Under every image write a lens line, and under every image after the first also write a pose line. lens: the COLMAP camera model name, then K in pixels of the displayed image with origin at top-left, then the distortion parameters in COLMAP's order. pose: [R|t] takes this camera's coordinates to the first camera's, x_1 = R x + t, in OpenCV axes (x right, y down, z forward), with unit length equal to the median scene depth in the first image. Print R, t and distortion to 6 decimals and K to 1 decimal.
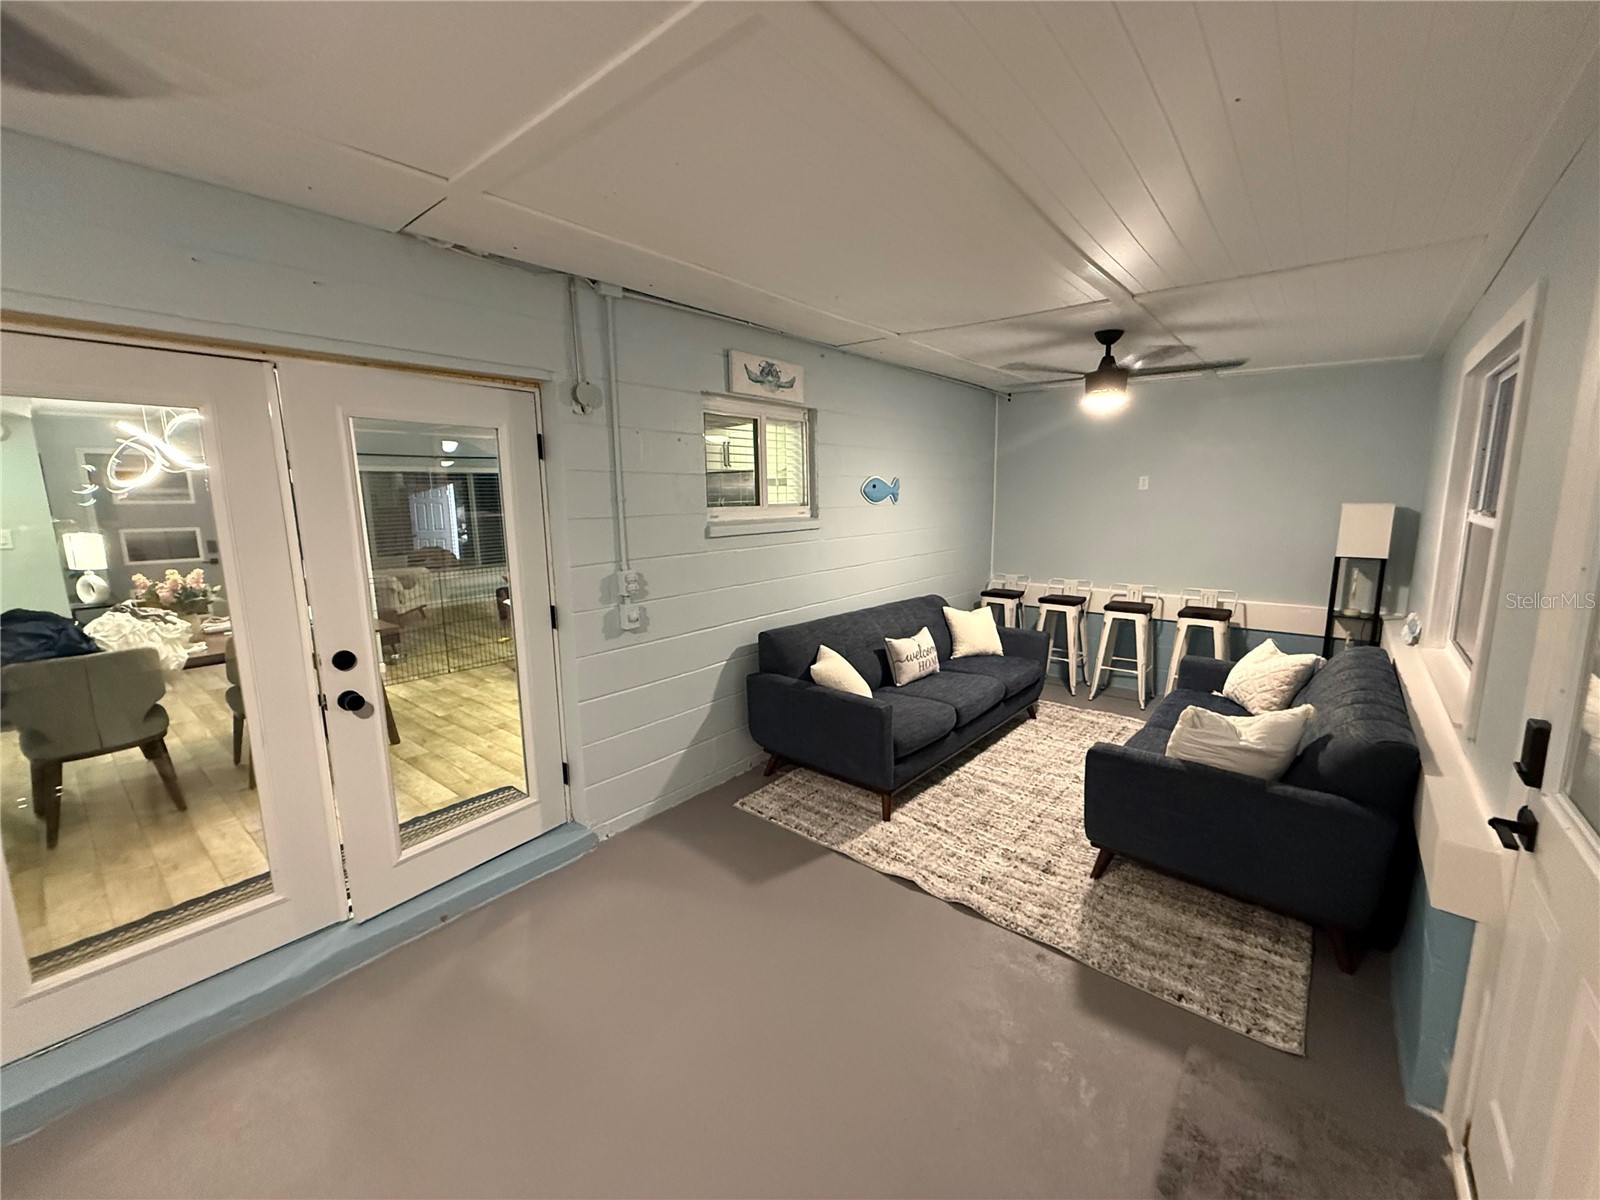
lens RADIAL K [[641.7, 0, 800.0], [0, 641.7, 600.0], [0, 0, 1]] dist [0.000035, 0.000054]
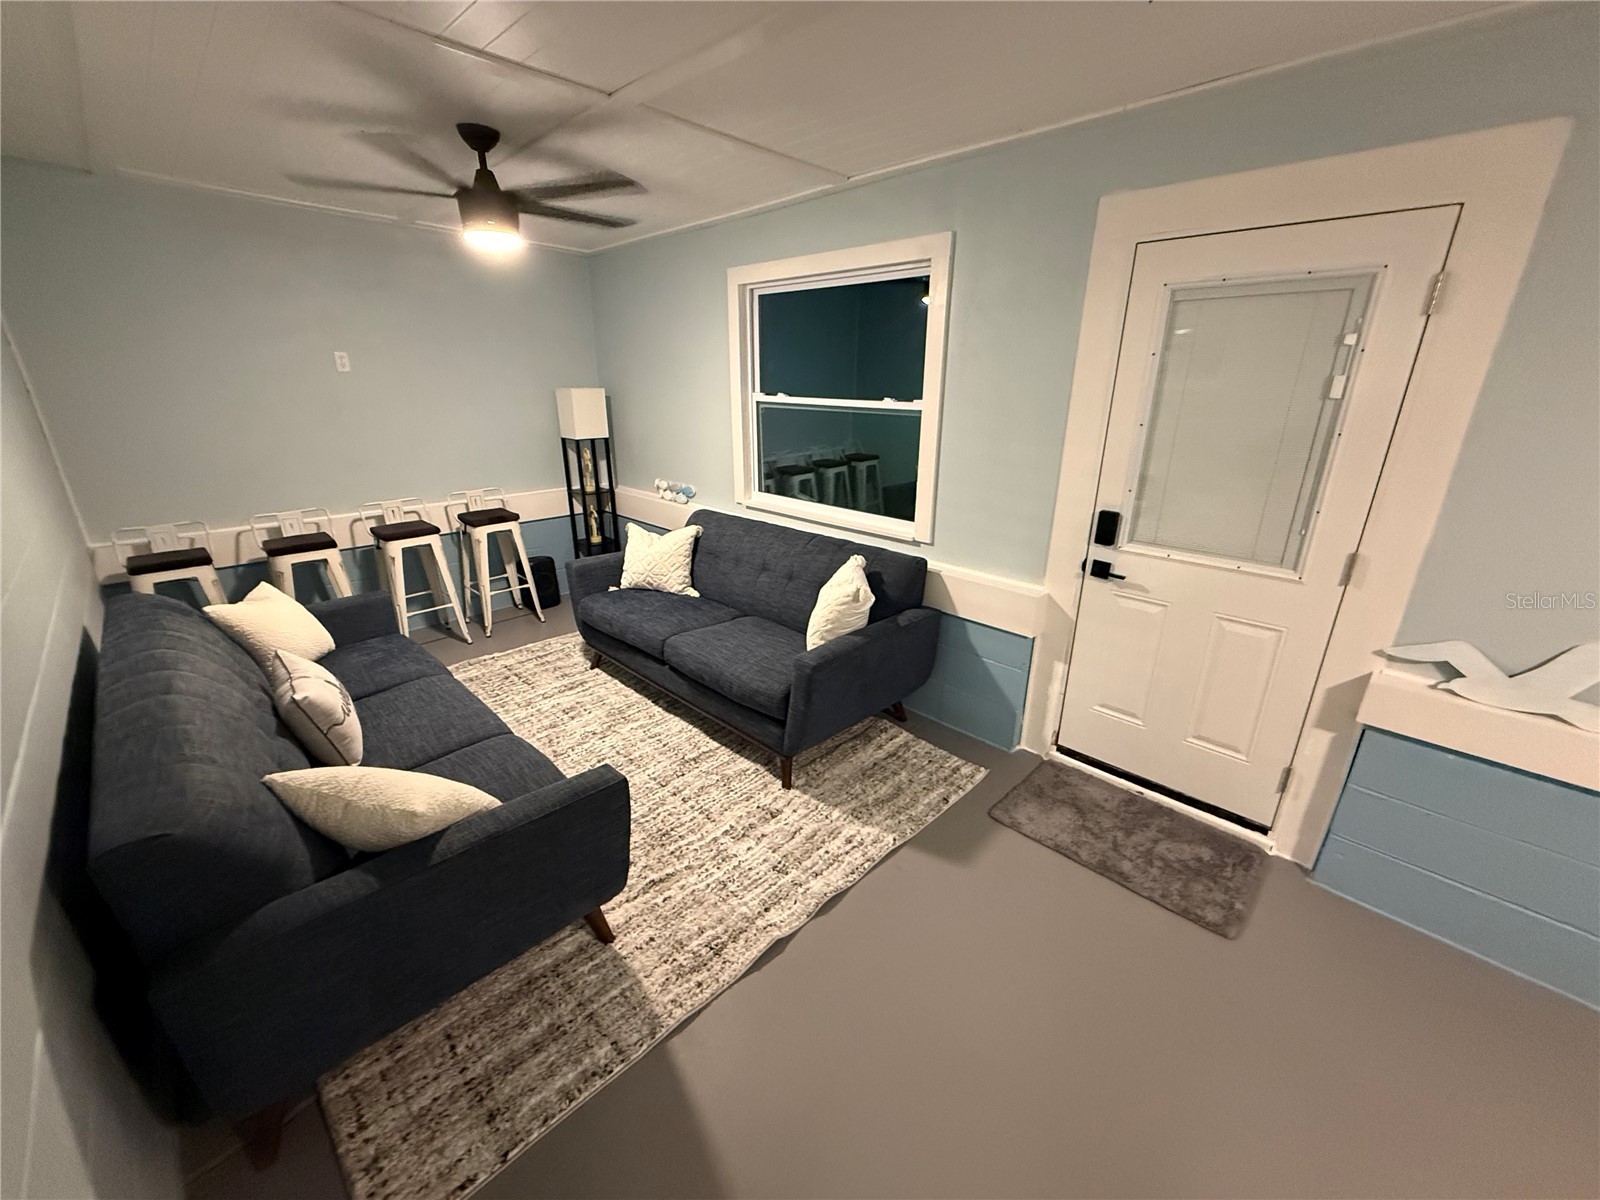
lens RADIAL K [[637.6, 0, 796.9], [0, 637.6, 601.3], [0, 0, 1]] dist [0.001207, -0.000012]
pose [[0.085142, -0.326844, 0.941235, -0.313846], [0.157014, 0.937263, 0.311262, -0.117505], [-0.983919, 0.121285, 0.131120, 0.705013]]
